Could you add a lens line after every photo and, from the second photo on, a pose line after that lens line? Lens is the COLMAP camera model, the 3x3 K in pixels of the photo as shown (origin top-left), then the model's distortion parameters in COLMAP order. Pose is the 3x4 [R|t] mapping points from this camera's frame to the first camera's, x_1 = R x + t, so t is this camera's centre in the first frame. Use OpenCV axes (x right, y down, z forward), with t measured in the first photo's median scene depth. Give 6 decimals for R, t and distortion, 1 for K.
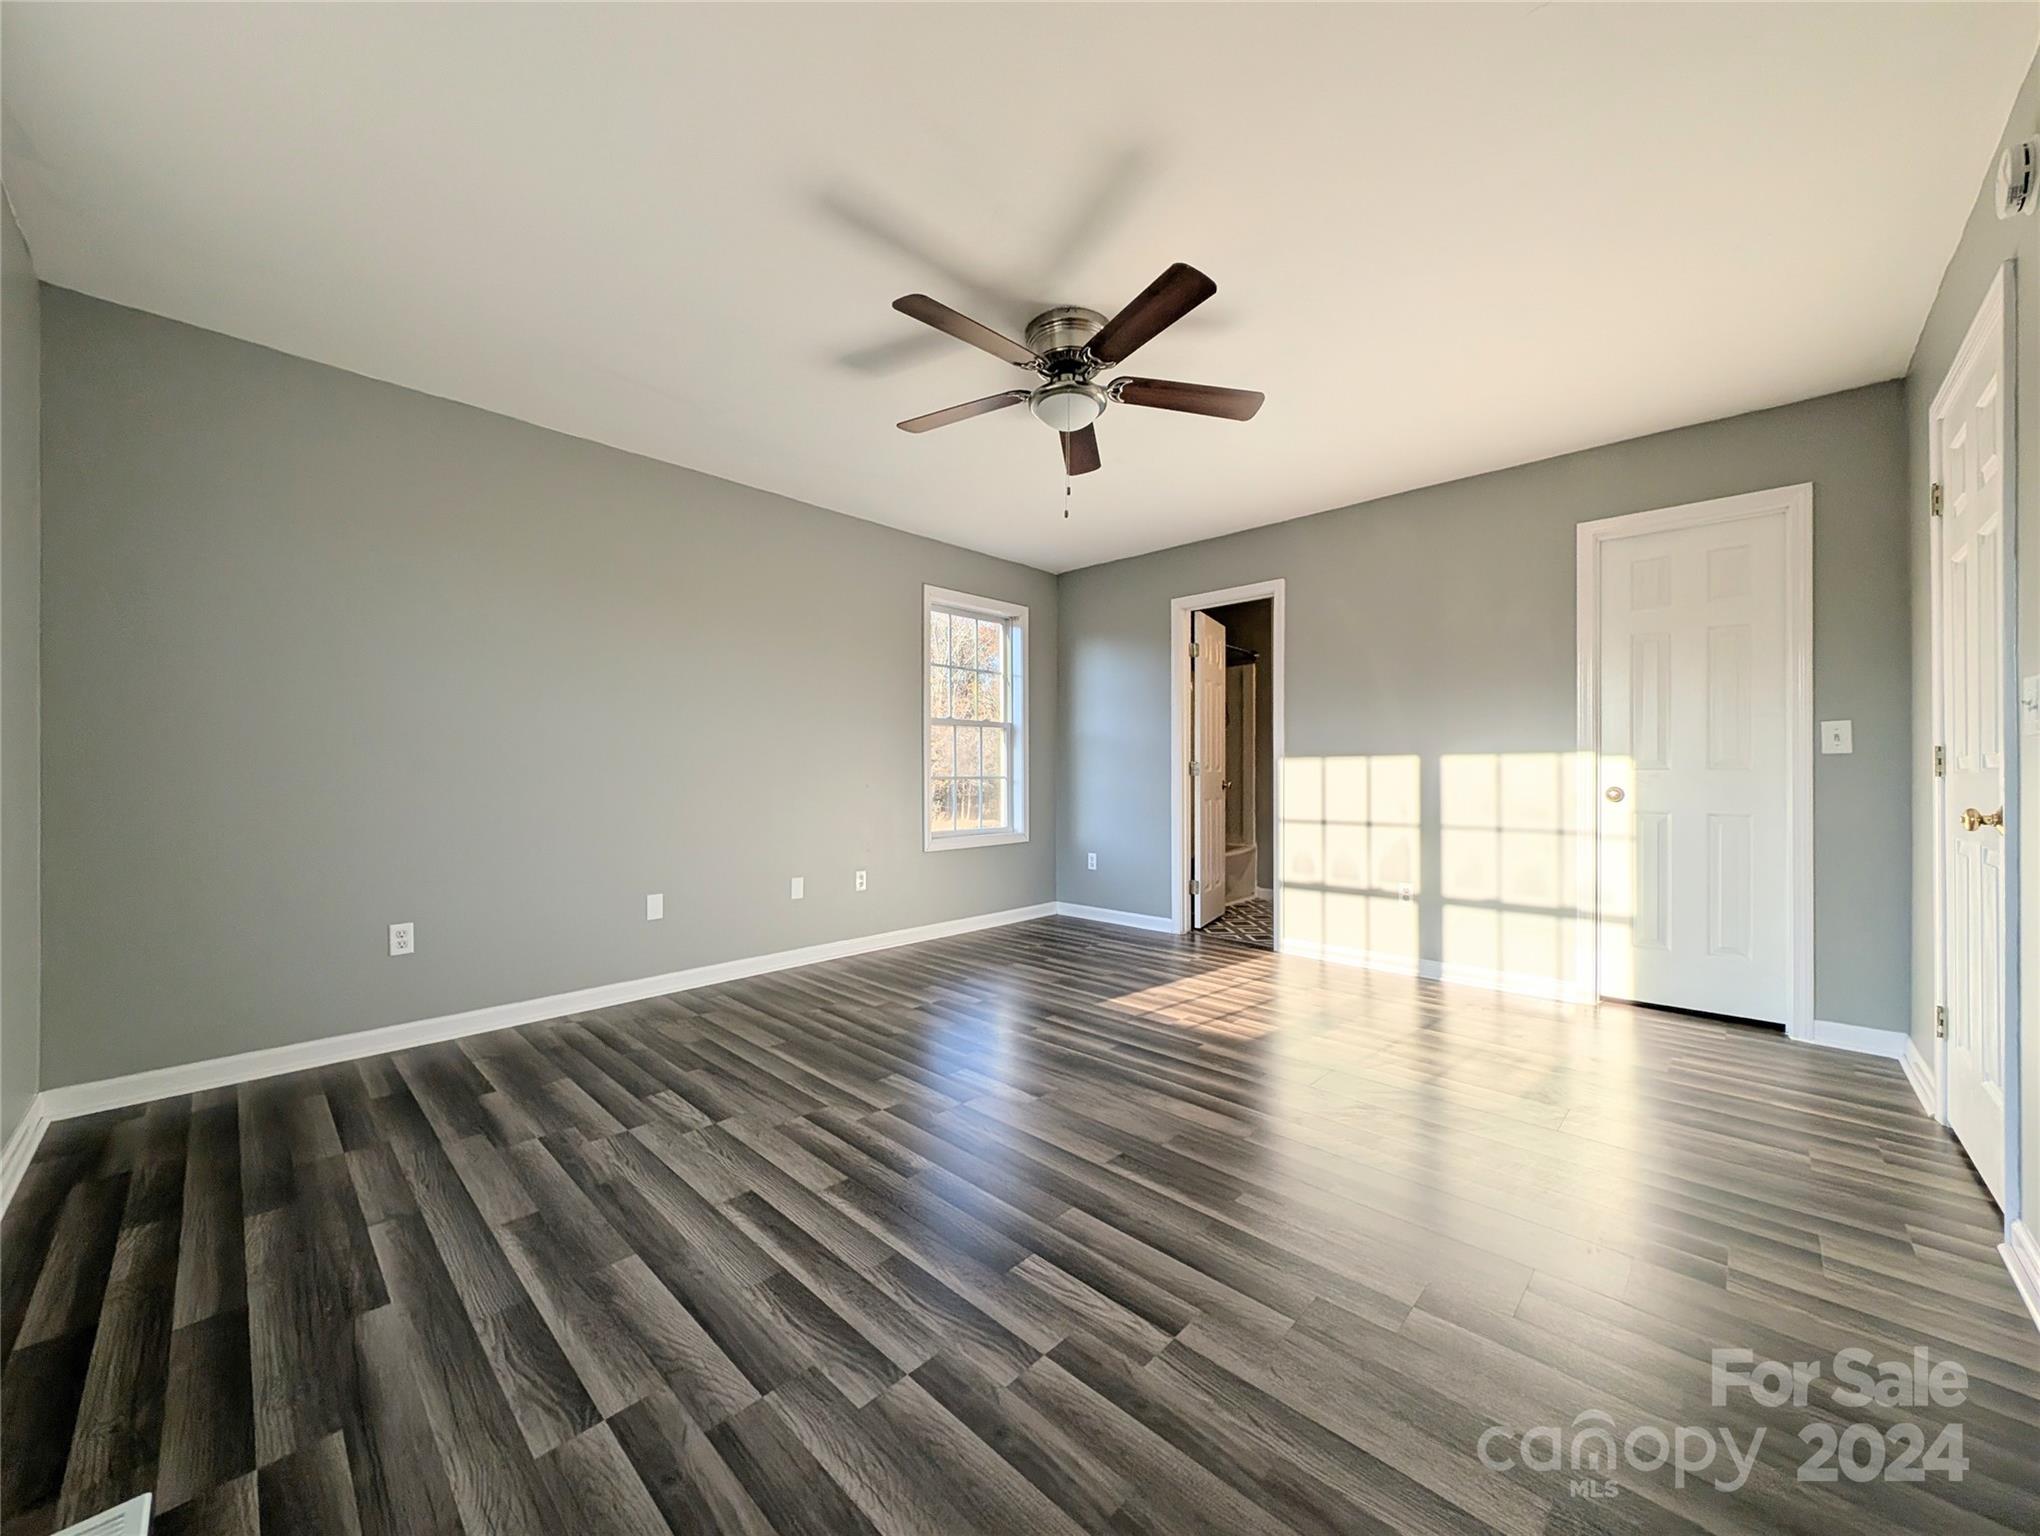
lens RADIAL K [[761.0, 0, 1020.0], [0, 761.0, 768.0], [0, 0, 1]] dist [0.015079, -0.007754]
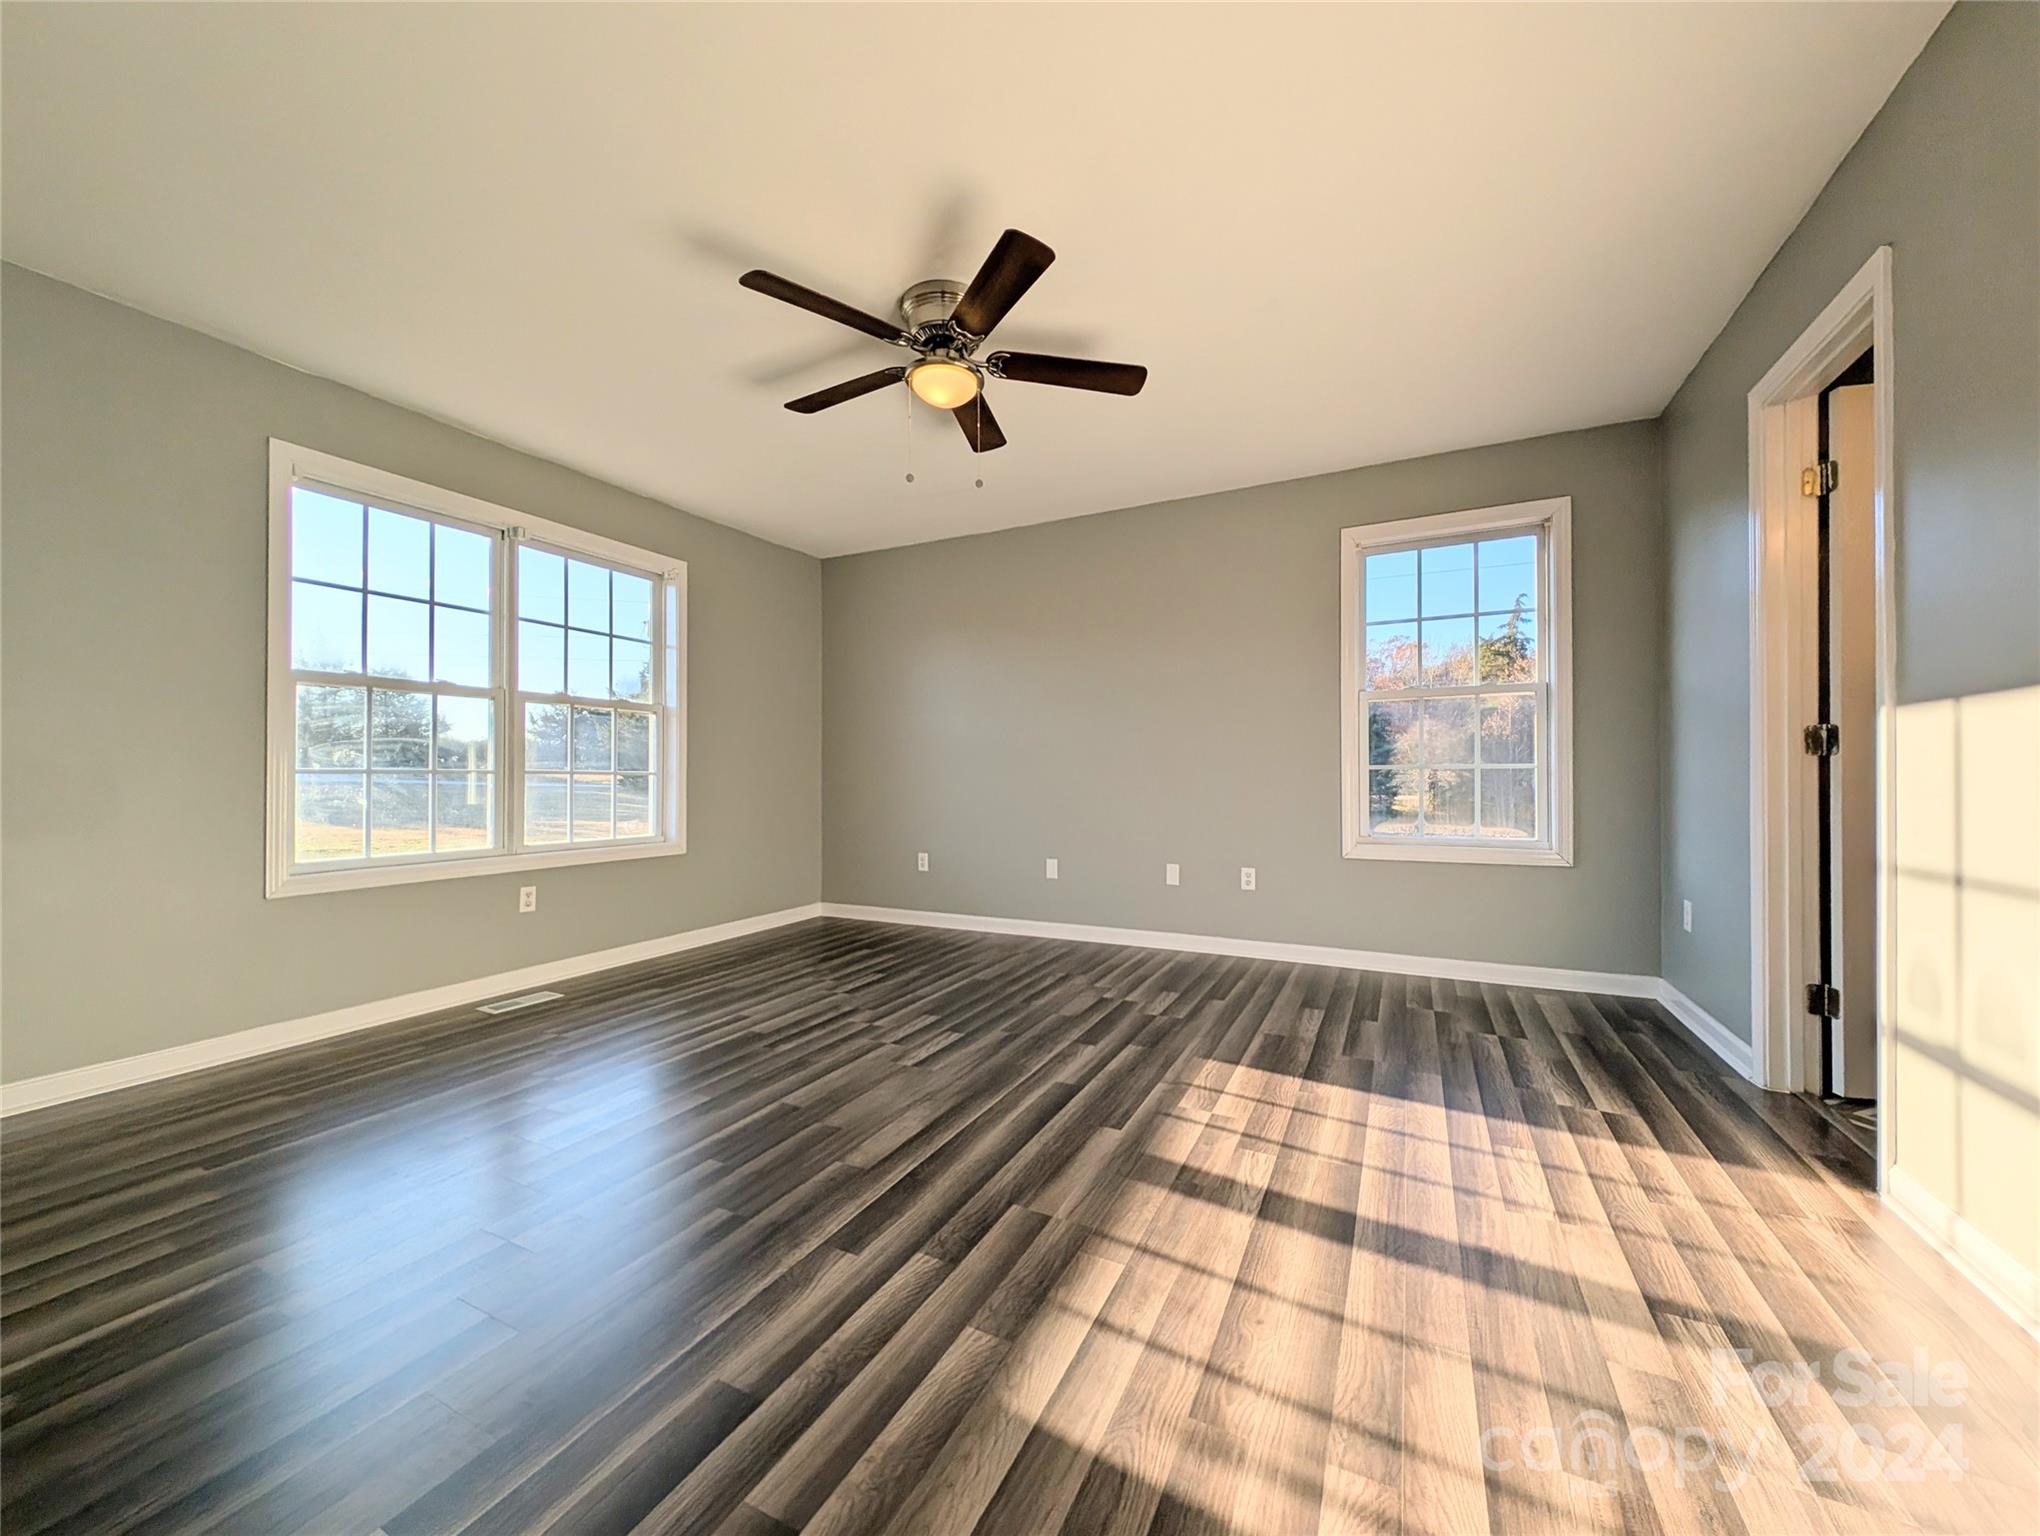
lens RADIAL K [[761.0, 0, 1020.0], [0, 761.0, 768.0], [0, 0, 1]] dist [0.015079, -0.007754]
pose [[0.296557, -0.012304, -0.954936, 0.887105], [0.010005, 0.999902, -0.009776, 0.029827], [0.954963, -0.006655, 0.296651, 0.691406]]
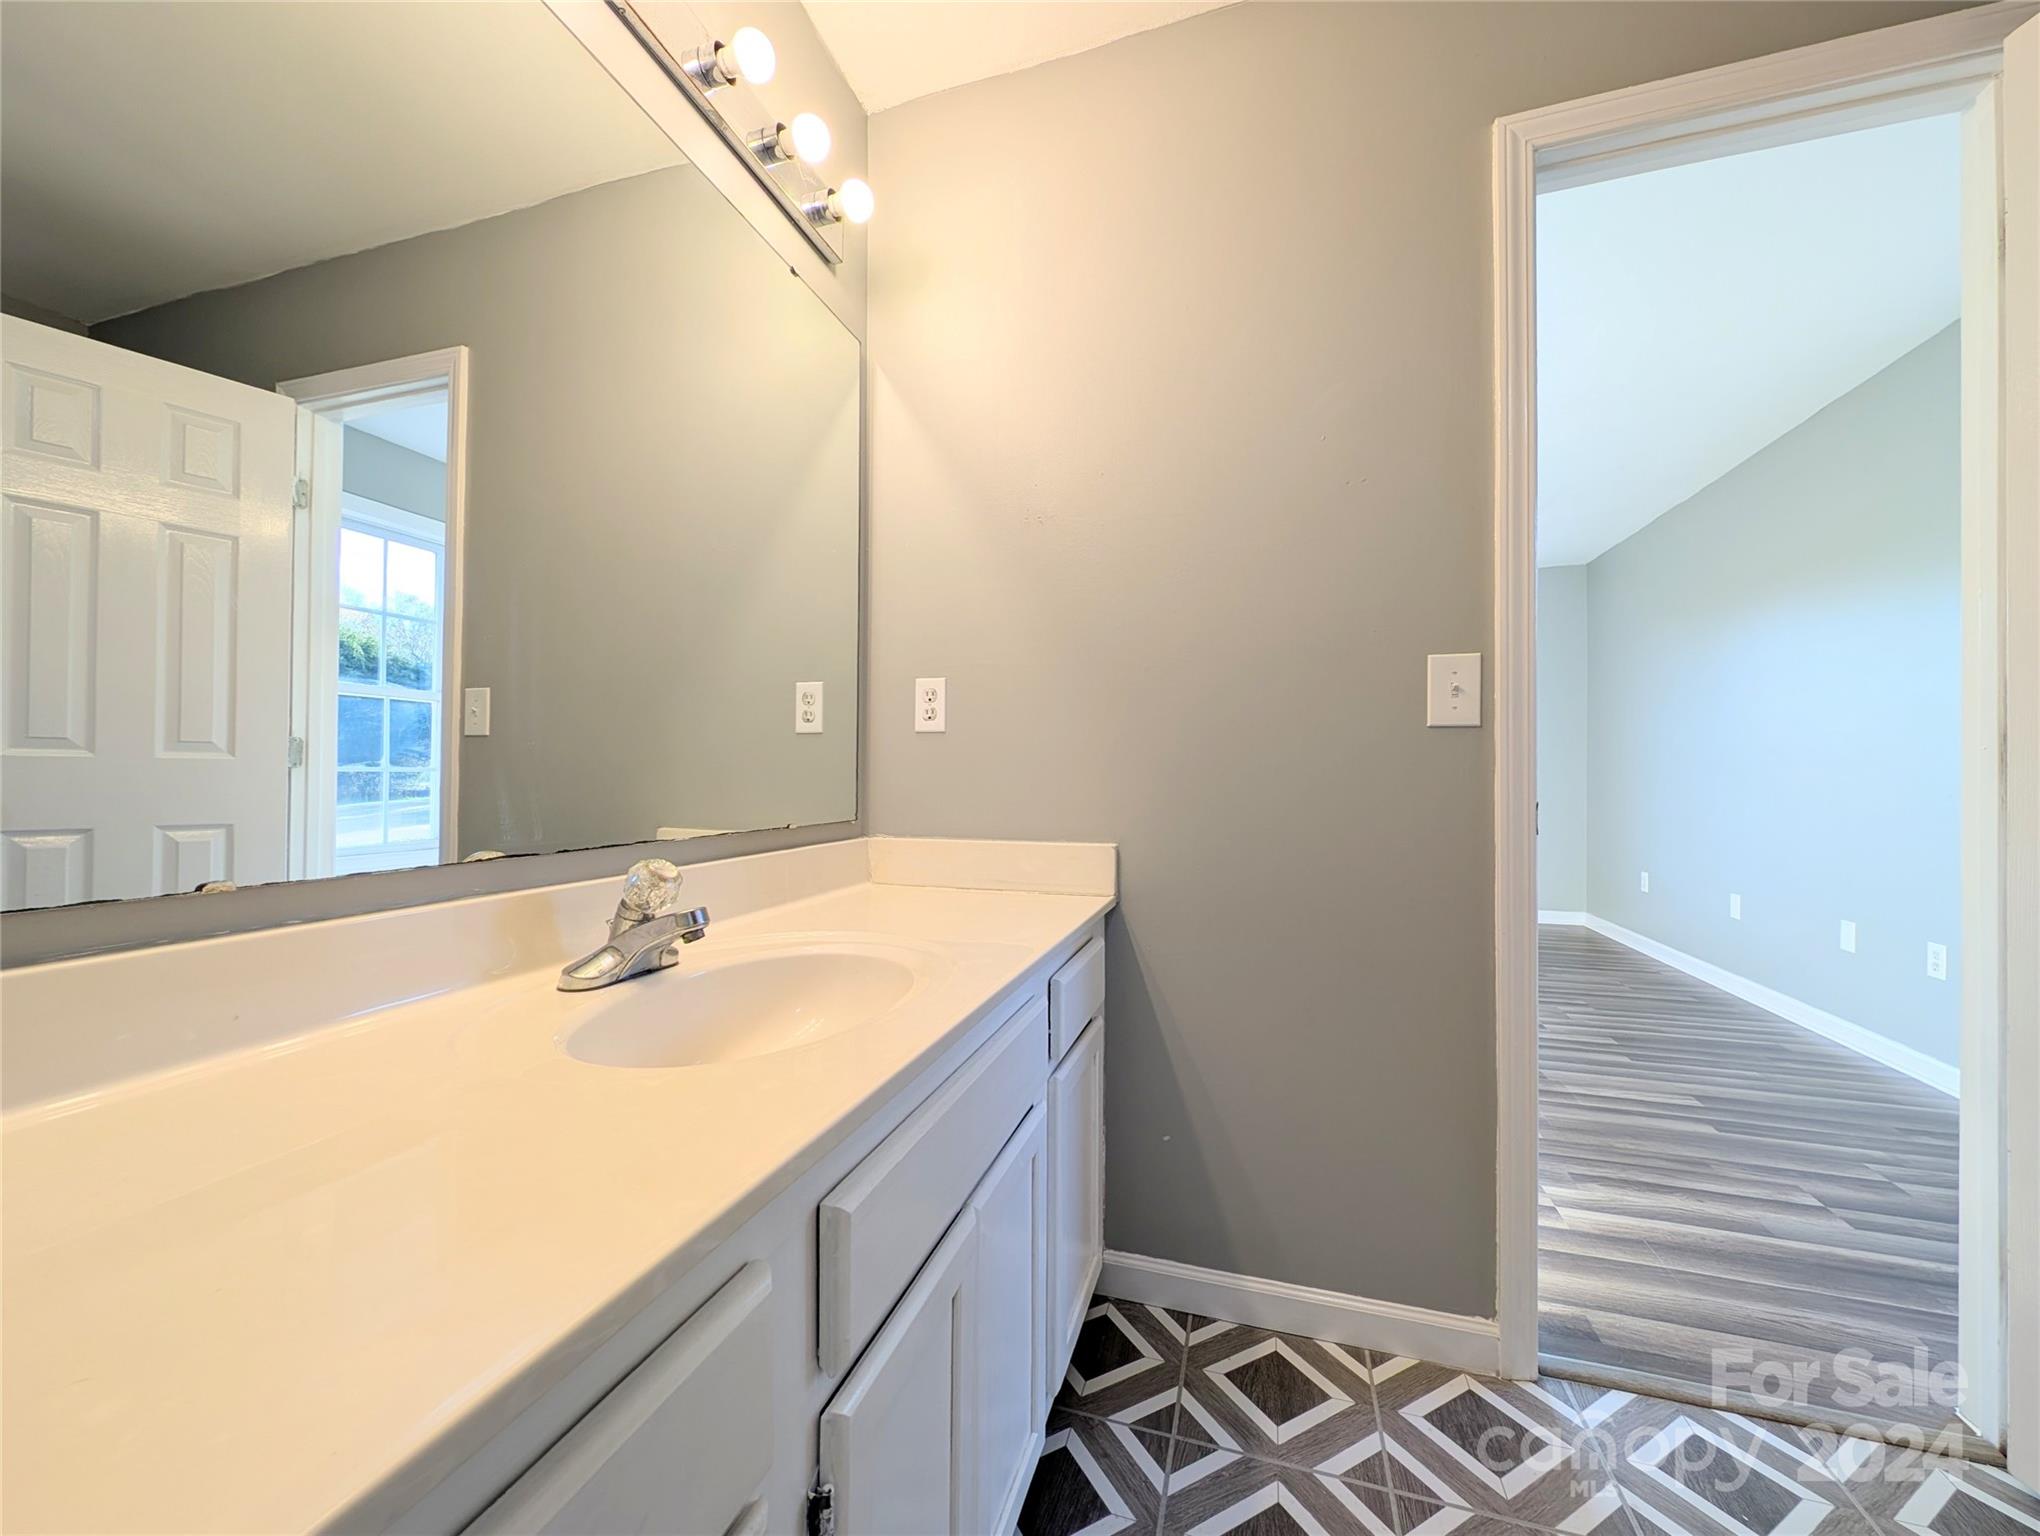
lens RADIAL K [[761.0, 0, 1020.0], [0, 761.0, 768.0], [0, 0, 1]] dist [0.015079, -0.007754]
pose [[-0.899022, -0.012815, -0.437716, 0.993529], [-0.006077, 0.999841, -0.016791, 0.025401], [0.437861, -0.012435, -0.898957, 1.818541]]
